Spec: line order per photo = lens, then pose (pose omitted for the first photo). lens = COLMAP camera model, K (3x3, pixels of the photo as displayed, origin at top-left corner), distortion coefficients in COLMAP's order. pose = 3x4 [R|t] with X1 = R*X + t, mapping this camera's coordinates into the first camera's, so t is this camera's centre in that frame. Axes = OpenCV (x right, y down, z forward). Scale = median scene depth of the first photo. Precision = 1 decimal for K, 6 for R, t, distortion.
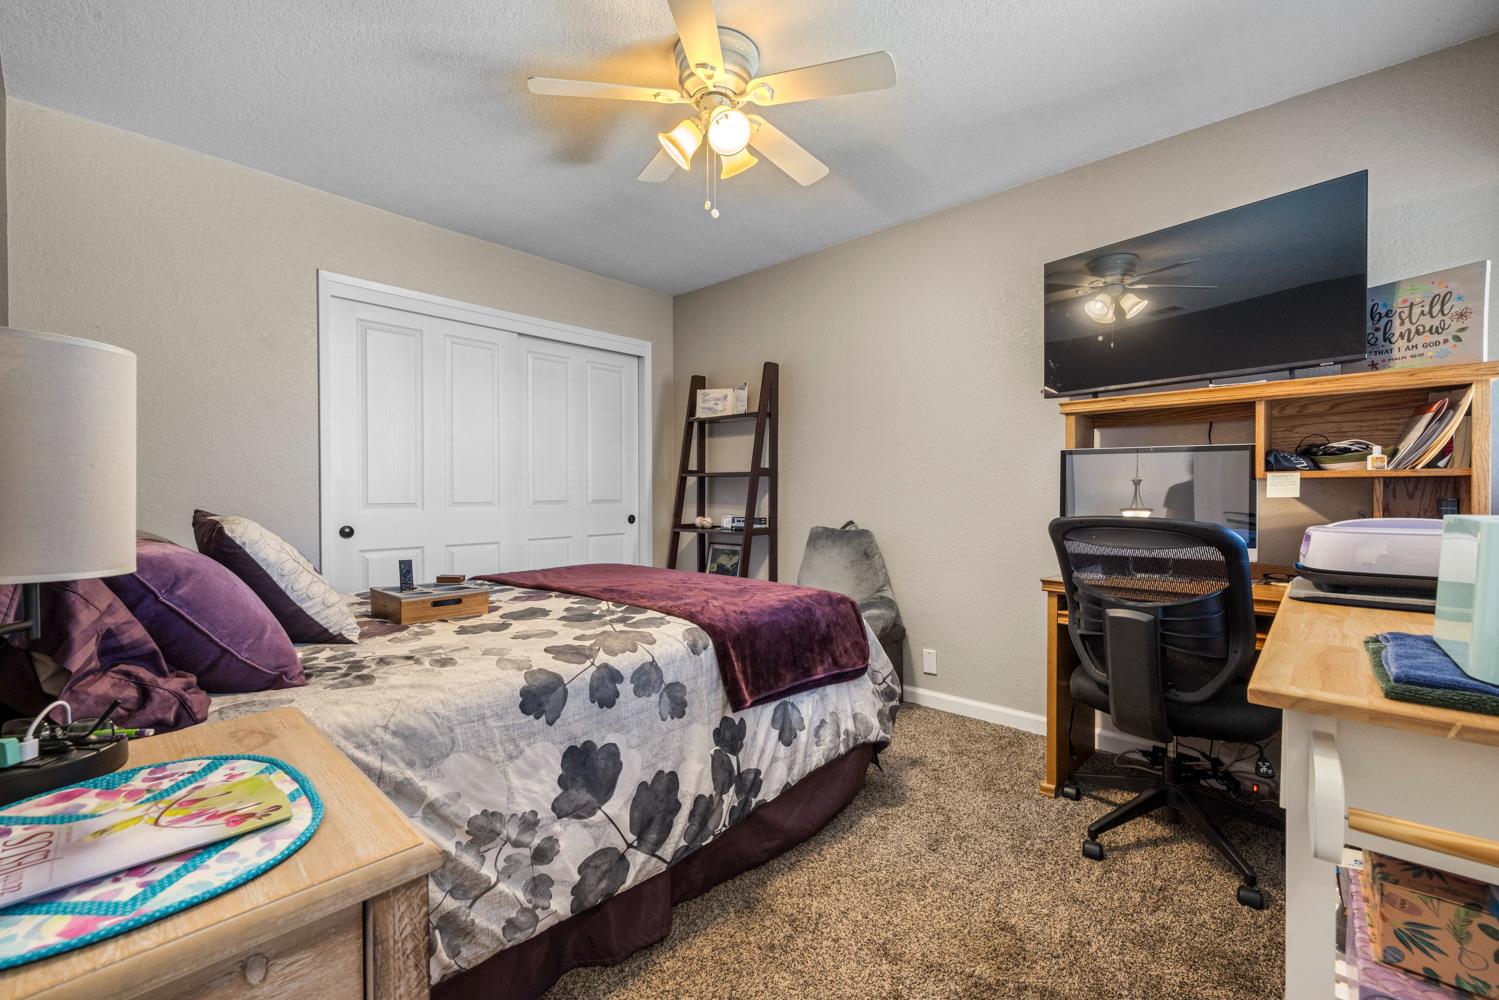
lens RADIAL K [[627.3, 0, 747.2], [0, 627.3, 496.0], [0, 0, 1]] dist [-0.001927, 0.000060]
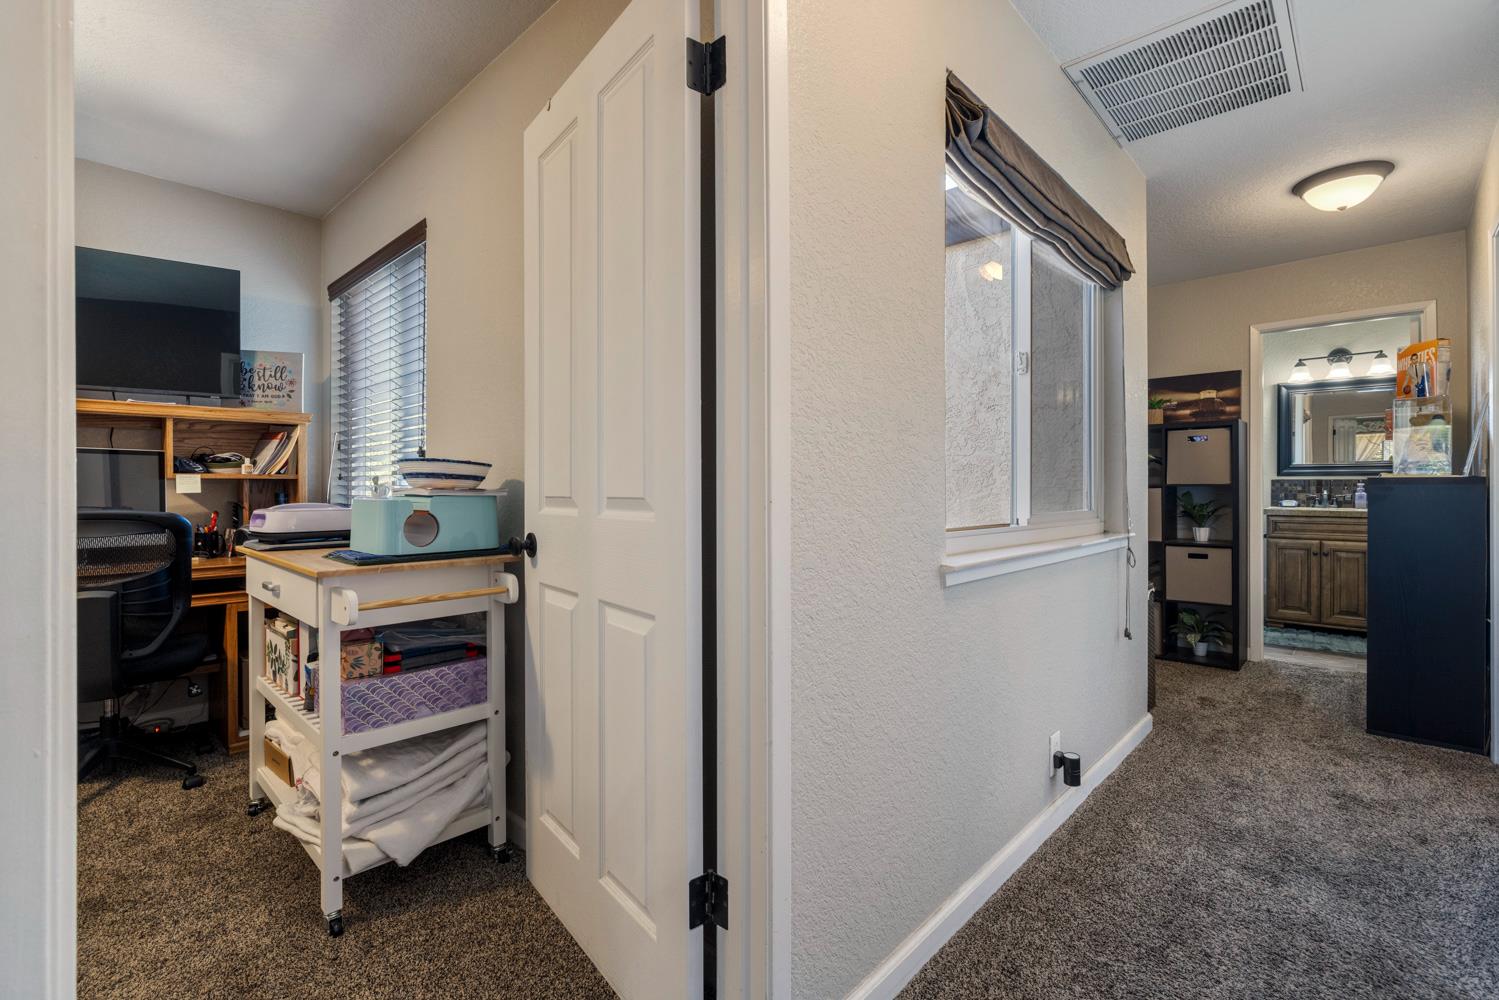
lens RADIAL K [[664.9, 0, 747.2], [0, 664.9, 490.9], [0, 0, 1]] dist [-0.004389, -0.000273]
pose [[0.019125, -0.003743, 0.999810, -0.549720], [0.007954, 0.999962, 0.003591, 0.001989], [-0.999785, 0.007884, 0.019154, -0.222565]]
